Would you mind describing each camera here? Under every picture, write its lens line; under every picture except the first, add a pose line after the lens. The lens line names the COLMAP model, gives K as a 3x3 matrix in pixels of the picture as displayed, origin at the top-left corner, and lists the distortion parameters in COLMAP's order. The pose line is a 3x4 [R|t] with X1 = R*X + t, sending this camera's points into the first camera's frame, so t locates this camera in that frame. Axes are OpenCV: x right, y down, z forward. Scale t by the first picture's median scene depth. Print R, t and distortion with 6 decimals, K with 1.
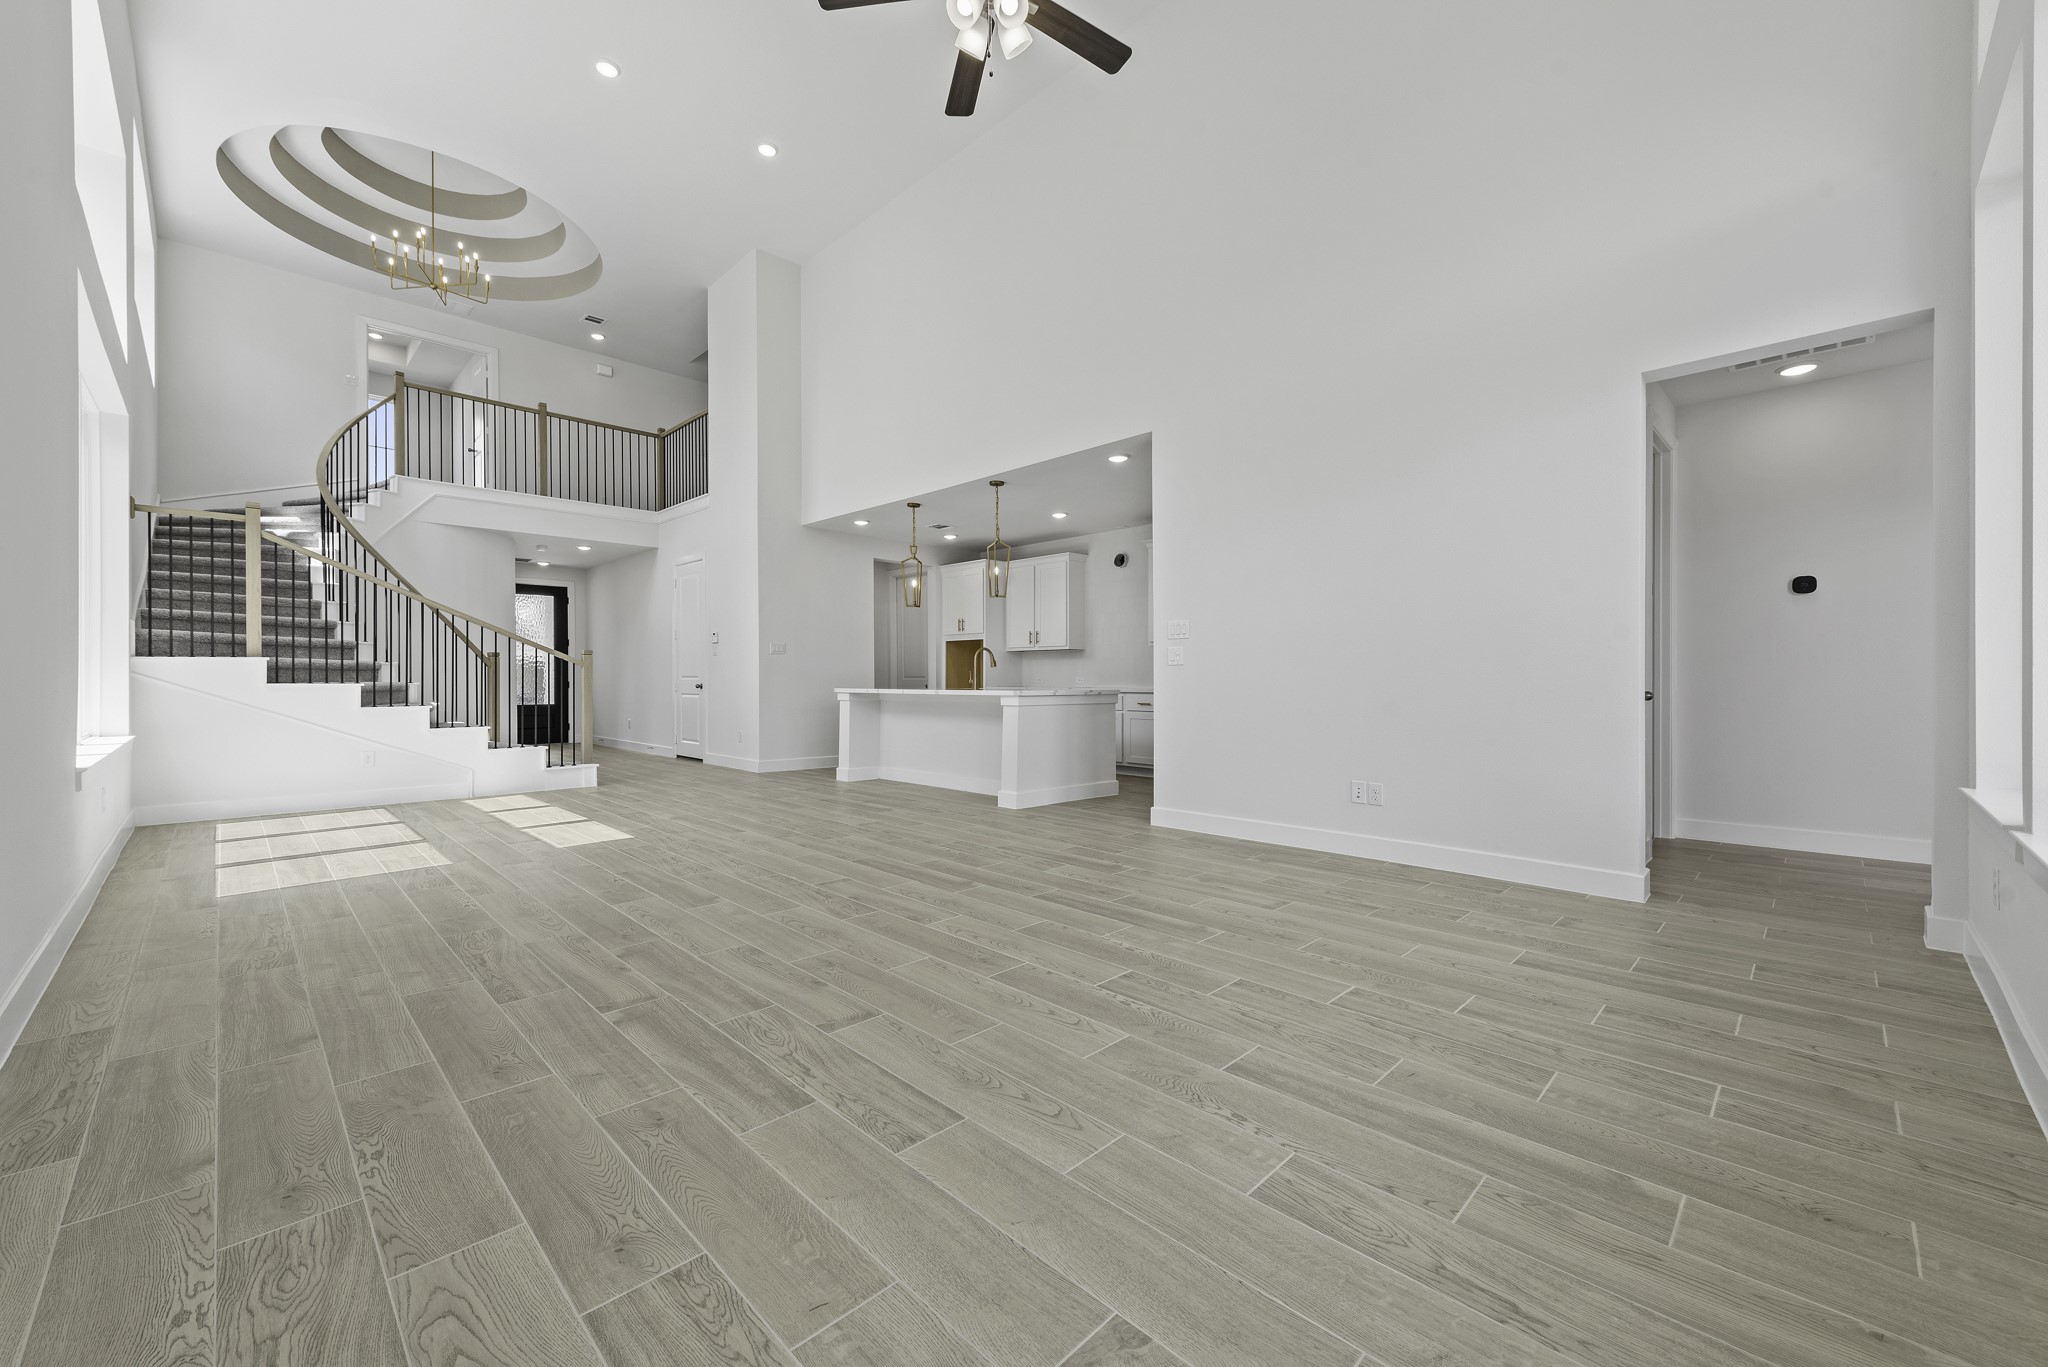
lens RADIAL K [[807.3, 0, 1022.9], [0, 807.3, 684.0], [0, 0, 1]] dist [0.010292, -0.004142]
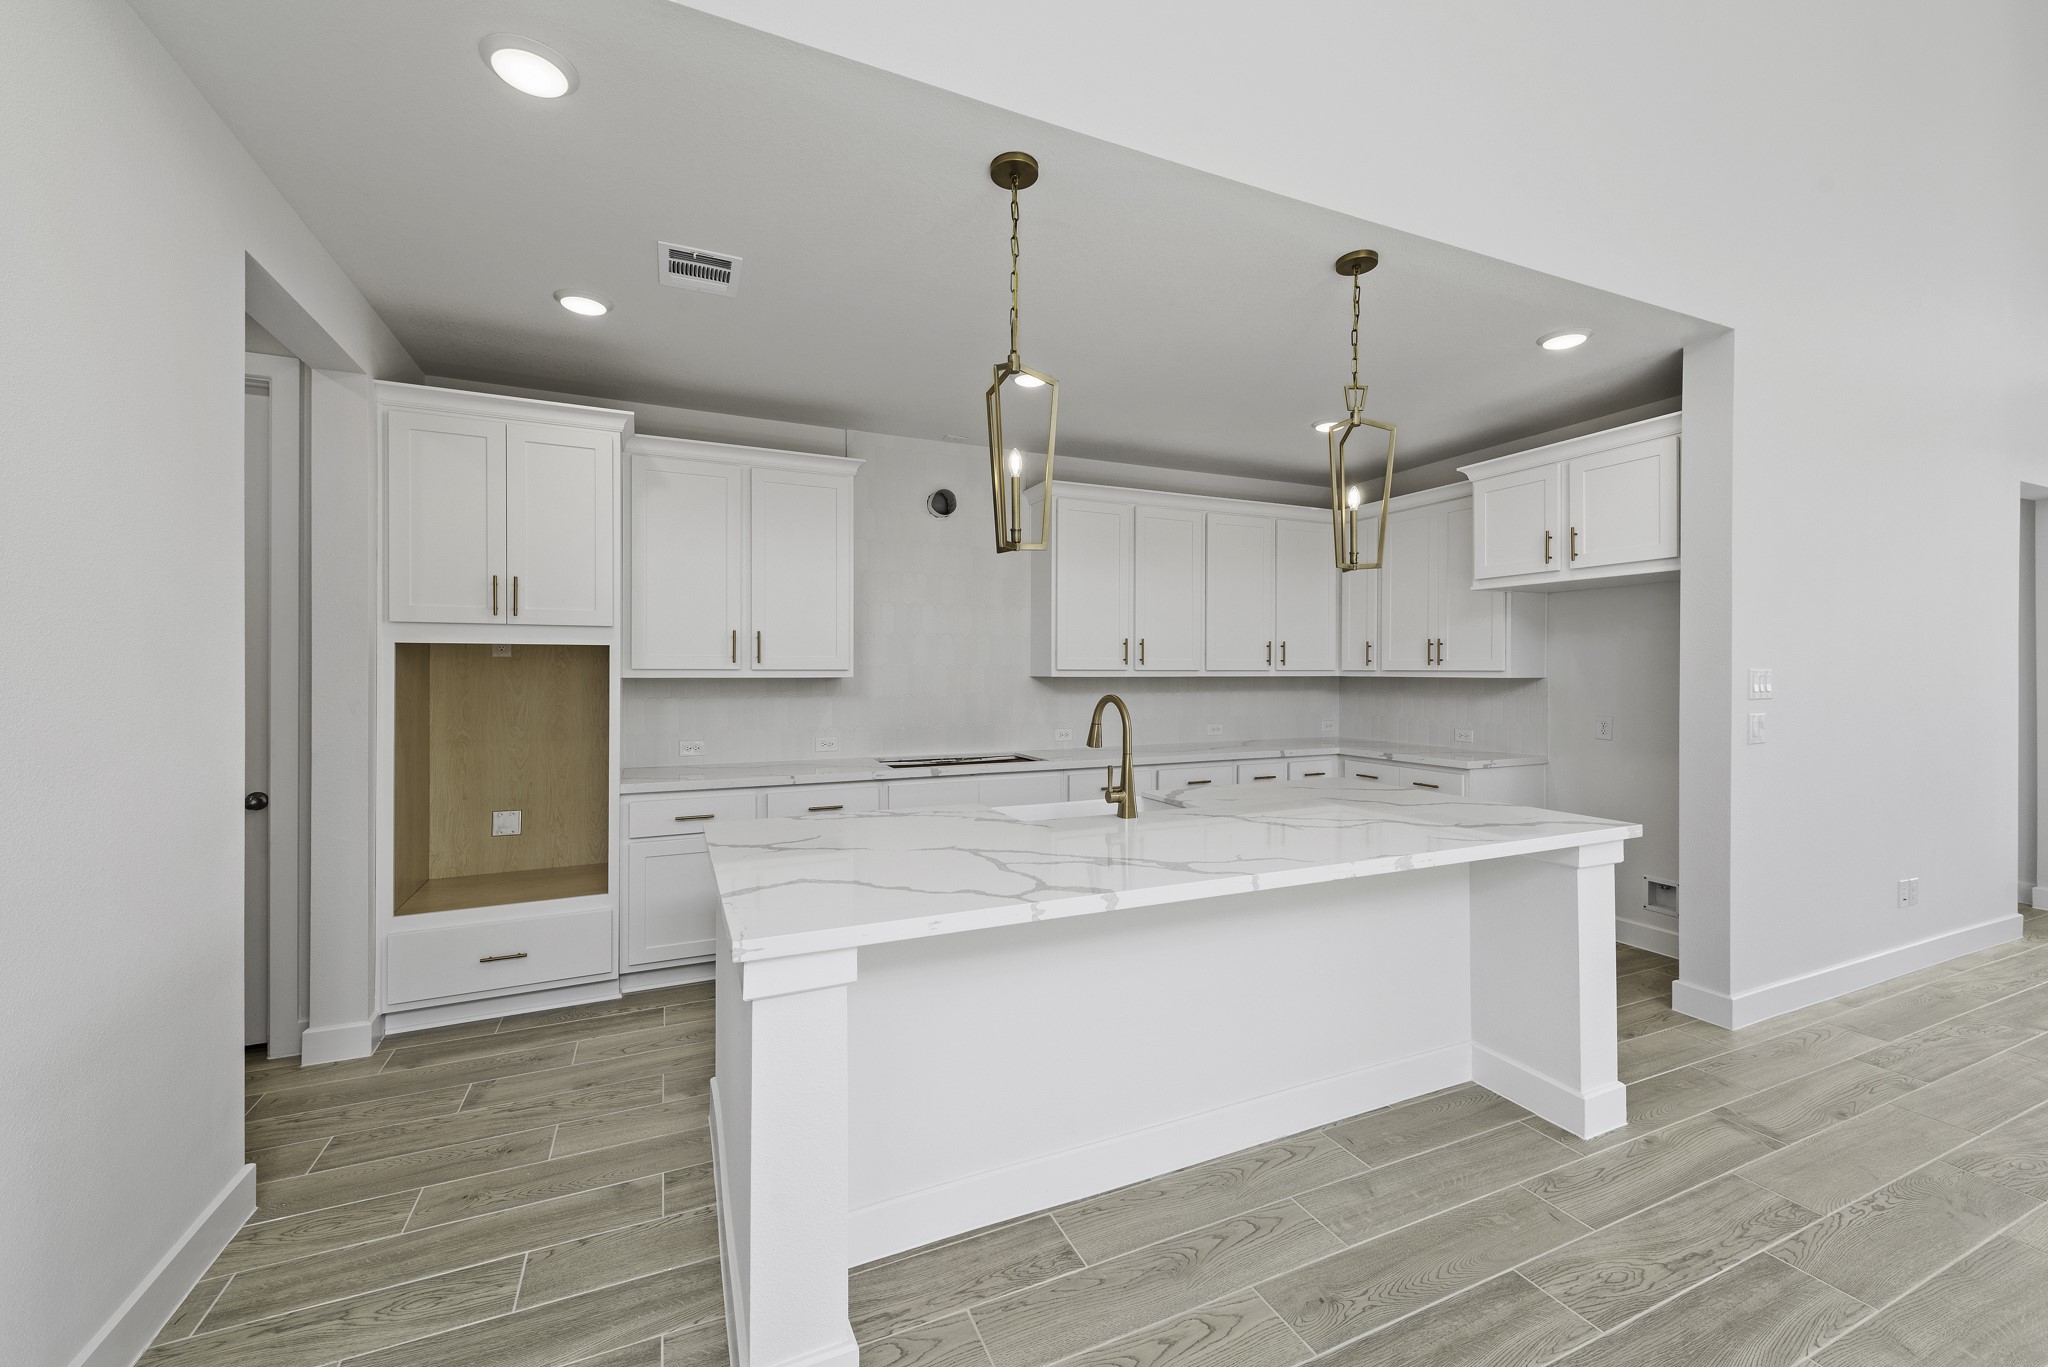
lens RADIAL K [[807.3, 0, 1030.4], [0, 807.3, 675.0], [0, 0, 1]] dist [0.010292, -0.004142]
pose [[0.347457, -0.004988, 0.937683, -0.325383], [0.007658, 0.999968, 0.002482, -0.046264], [-0.937665, 0.006318, 0.347484, 0.762006]]
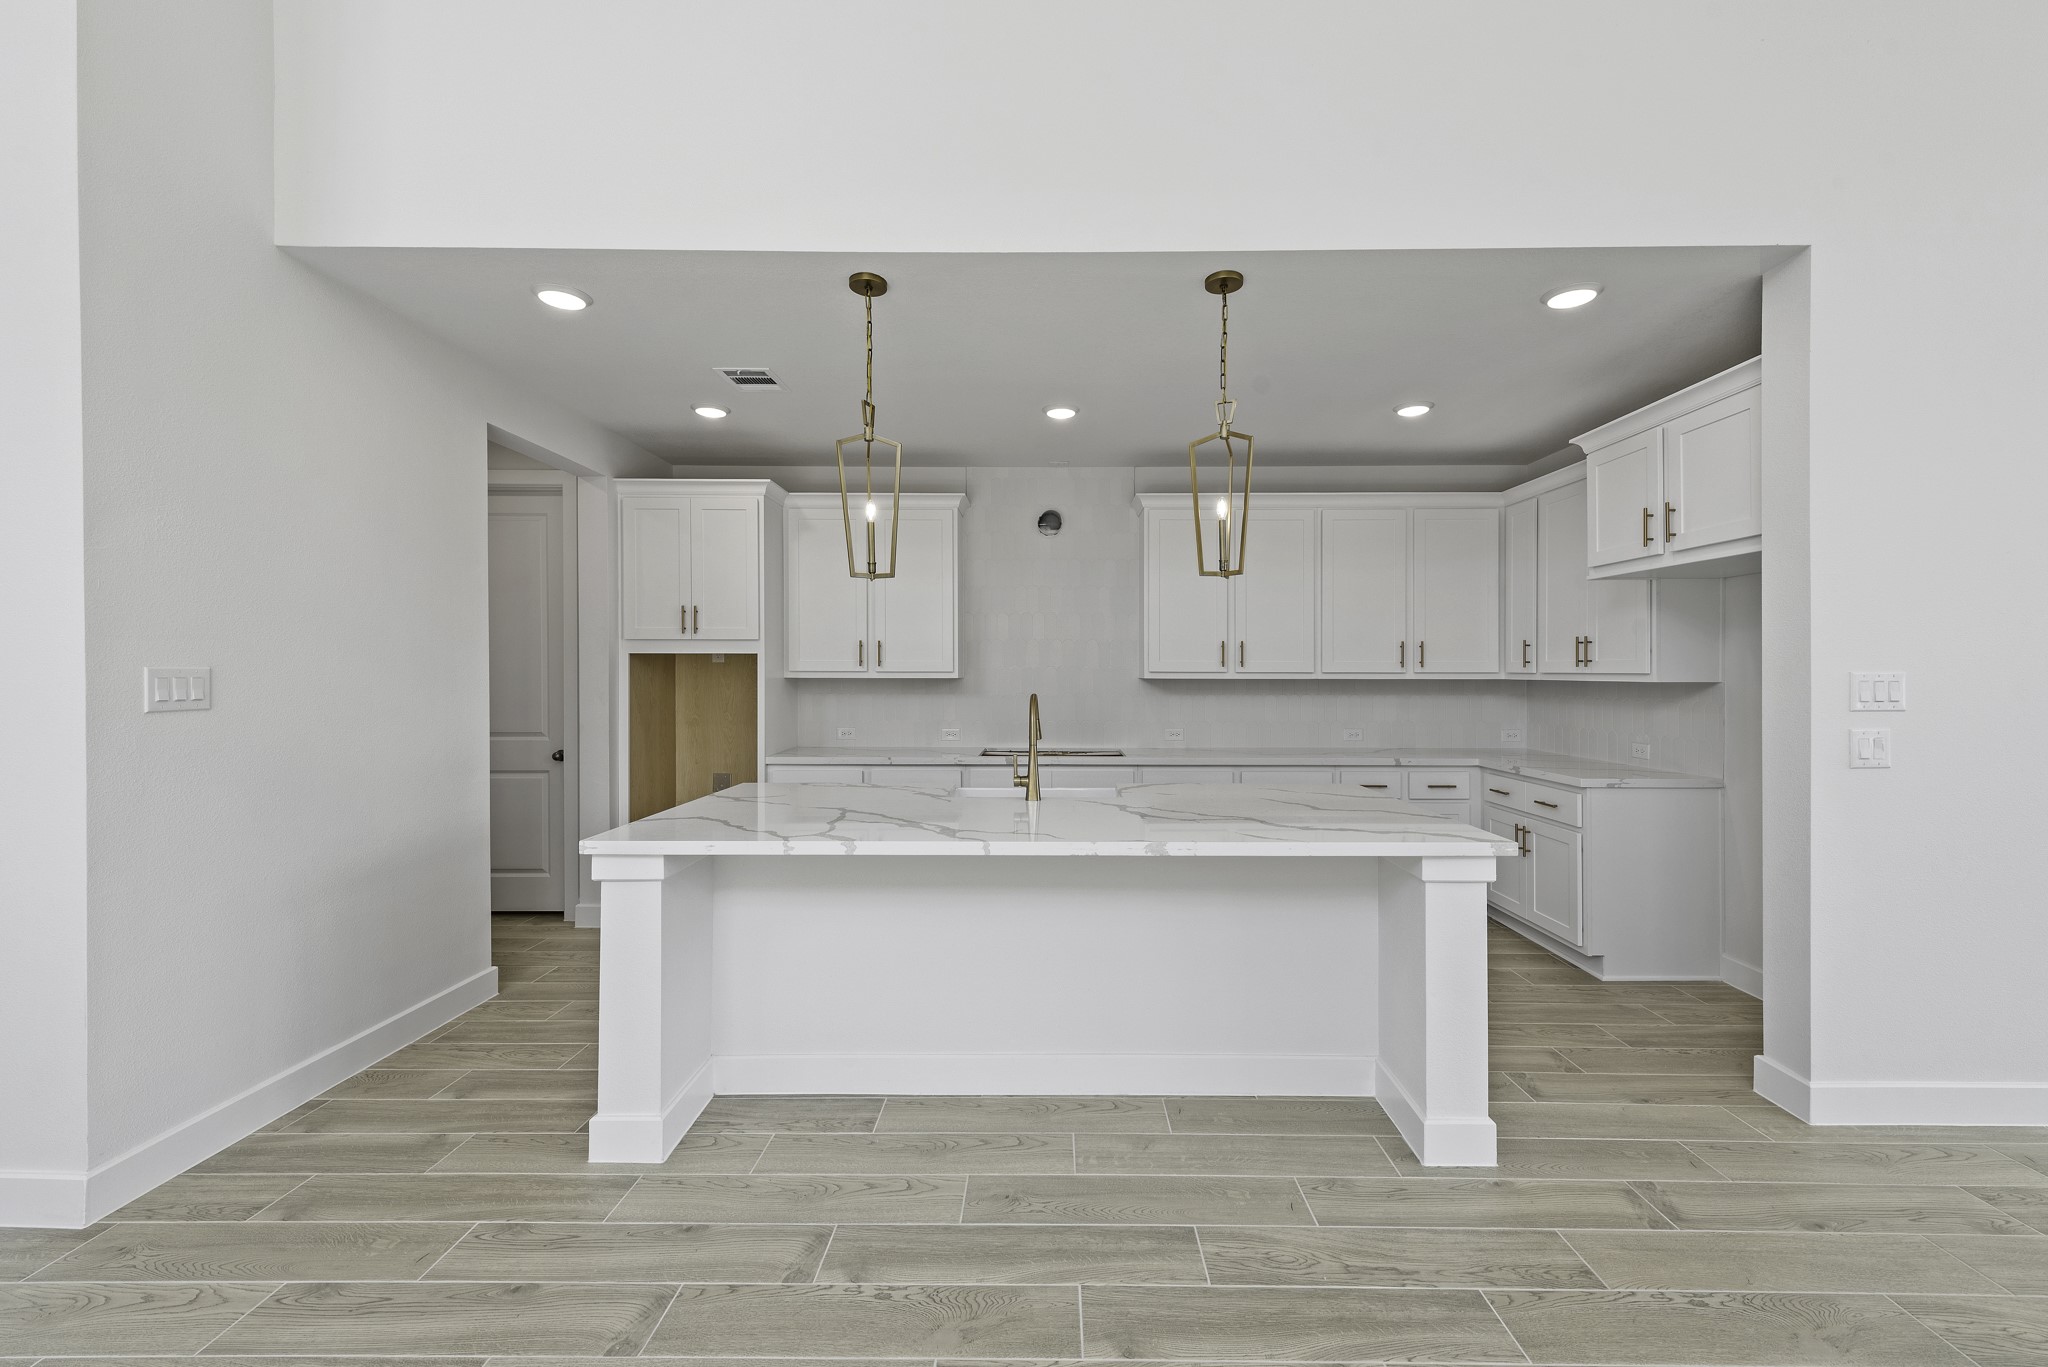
lens RADIAL K [[807.3, 0, 1028.6], [0, 807.3, 677.9], [0, 0, 1]] dist [0.010292, -0.004142]
pose [[0.704185, -0.004398, 0.710003, -0.282907], [0.004447, 0.999989, 0.001784, -0.045427], [-0.710003, 0.001901, 0.704196, 0.605173]]
